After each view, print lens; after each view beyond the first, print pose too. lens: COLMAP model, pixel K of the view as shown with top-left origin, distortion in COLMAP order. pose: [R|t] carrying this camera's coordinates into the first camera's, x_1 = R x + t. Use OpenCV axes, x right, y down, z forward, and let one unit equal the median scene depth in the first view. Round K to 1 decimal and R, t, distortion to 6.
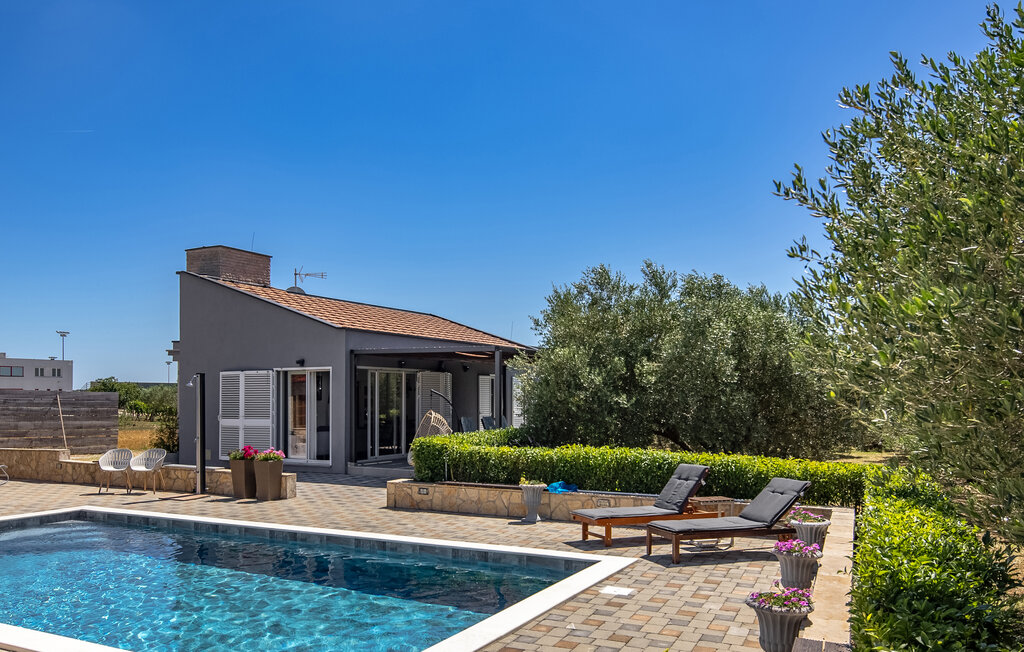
lens RADIAL K [[799.6, 0, 506.6], [0, 799.6, 387.6], [0, 0, 1]] dist [0.006475, -0.006673]
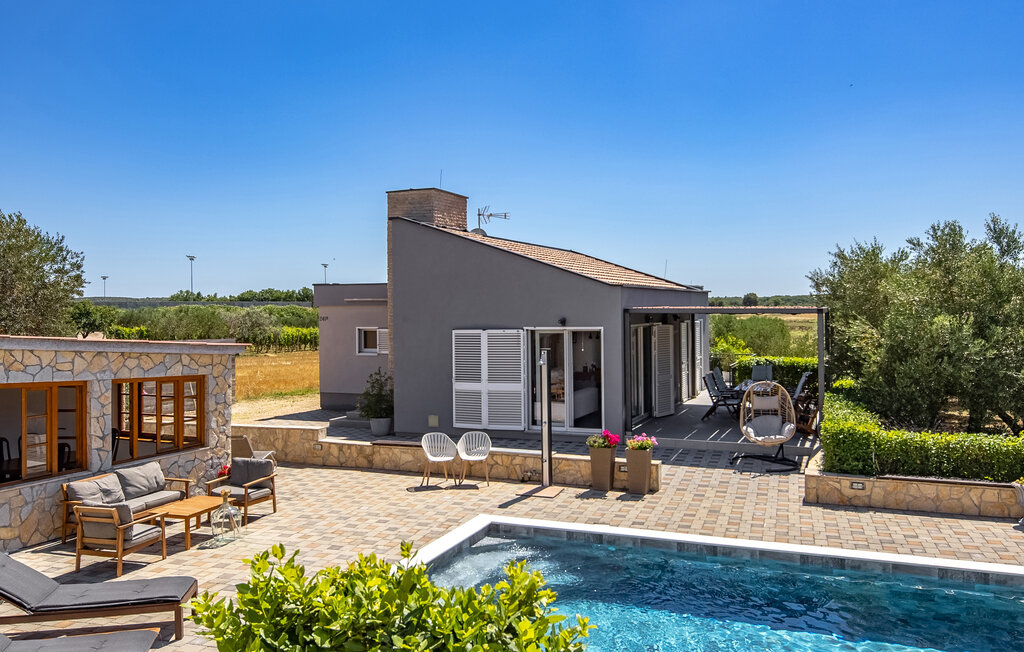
lens RADIAL K [[799.6, 0, 514.9], [0, 799.6, 316.6], [0, 0, 1]] dist [0.006475, -0.006673]
pose [[0.996057, -0.012406, 0.087846, -0.507466], [0.010384, 0.999671, 0.023442, -0.076524], [-0.088108, -0.022438, 0.995858, 0.132118]]
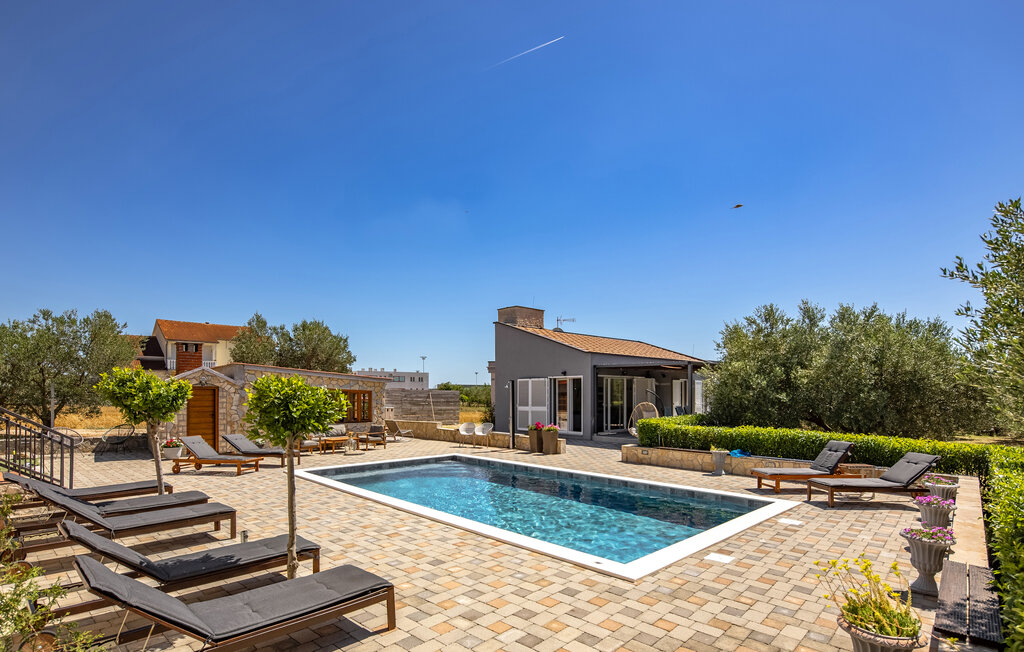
lens RADIAL K [[499.8, 0, 506.8], [0, 499.8, 389.4], [0, 0, 1]] dist [-0.003412, -0.001556]
pose [[0.943423, -0.002848, -0.331579, -0.028986], [0.004676, 0.999978, 0.004716, -0.003719], [0.331558, -0.006000, 0.943416, -0.042128]]
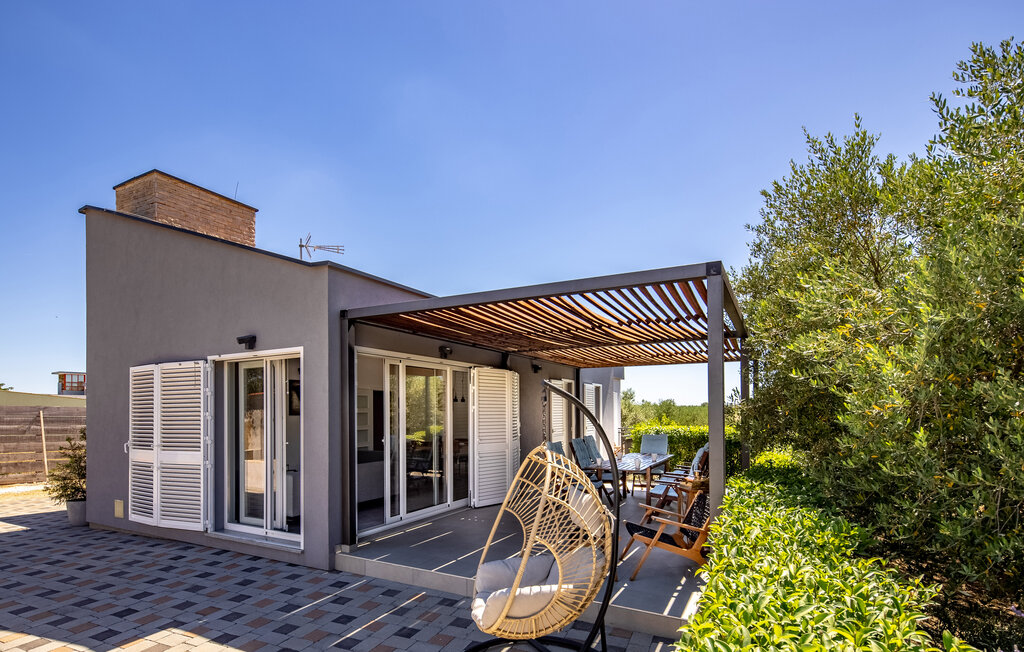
lens RADIAL K [[499.8, 0, 502.4], [0, 499.8, 410.7], [0, 0, 1]] dist [-0.003412, -0.001556]
pose [[0.999927, -0.008812, -0.008269, -0.122098], [0.008904, 0.999898, 0.011163, 0.013458], [0.008170, -0.011235, 0.999904, 0.889288]]
